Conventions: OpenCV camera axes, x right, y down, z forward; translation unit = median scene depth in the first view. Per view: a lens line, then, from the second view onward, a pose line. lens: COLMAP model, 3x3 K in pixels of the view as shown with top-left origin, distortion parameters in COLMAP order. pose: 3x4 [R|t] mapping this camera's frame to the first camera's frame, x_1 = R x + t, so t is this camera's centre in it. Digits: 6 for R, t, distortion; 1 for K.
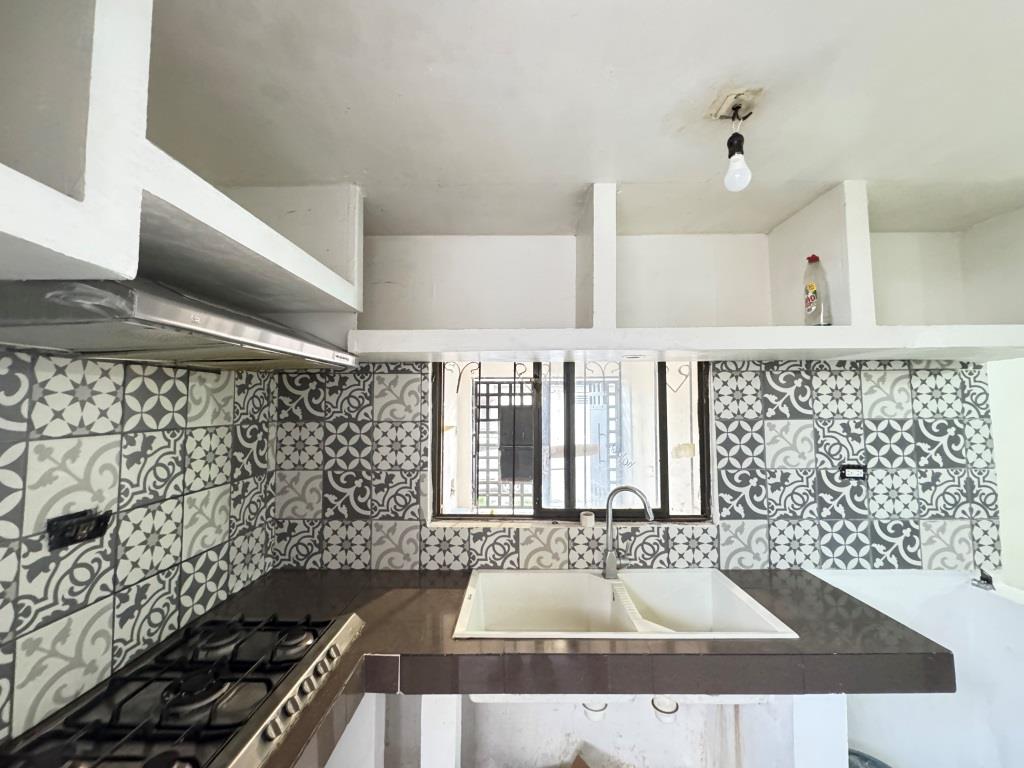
lens RADIAL K [[406.9, 0, 512.0], [0, 406.9, 384.0], [0, 0, 1]] dist [-0.002301, 0.000433]
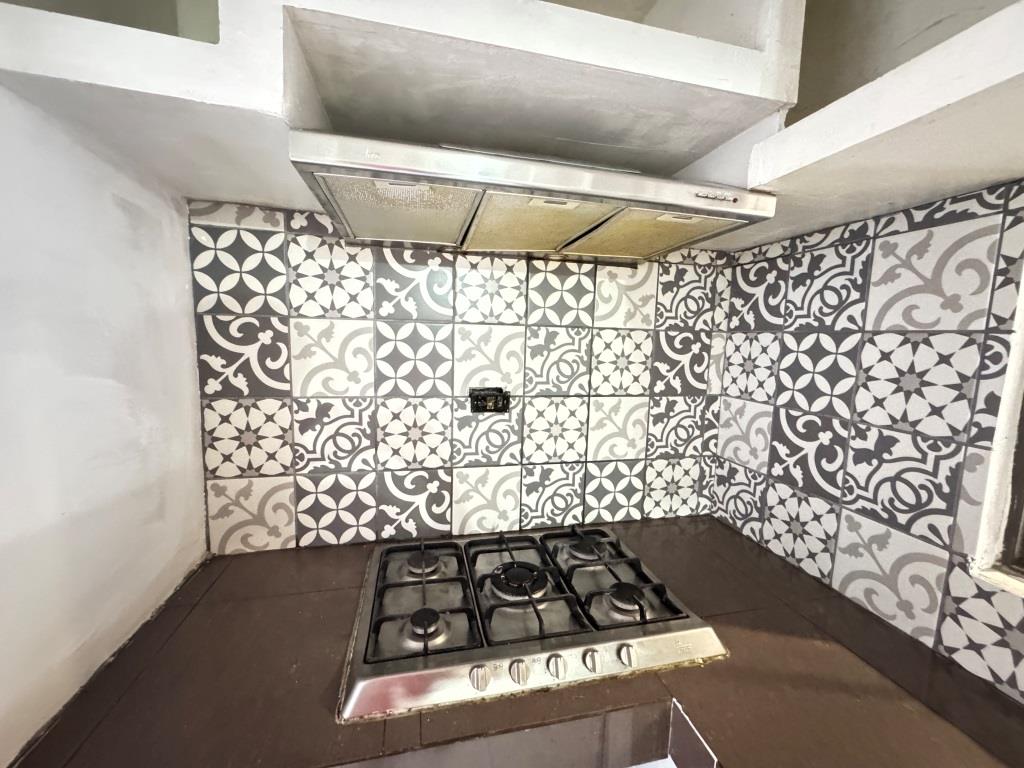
lens RADIAL K [[406.9, 0, 512.0], [0, 406.9, 384.0], [0, 0, 1]] dist [-0.002301, 0.000433]
pose [[0.254312, 0.121436, -0.959468, 0.063225], [0.018298, 0.991304, 0.130315, 0.088225], [0.966949, -0.050697, 0.249878, 0.449420]]
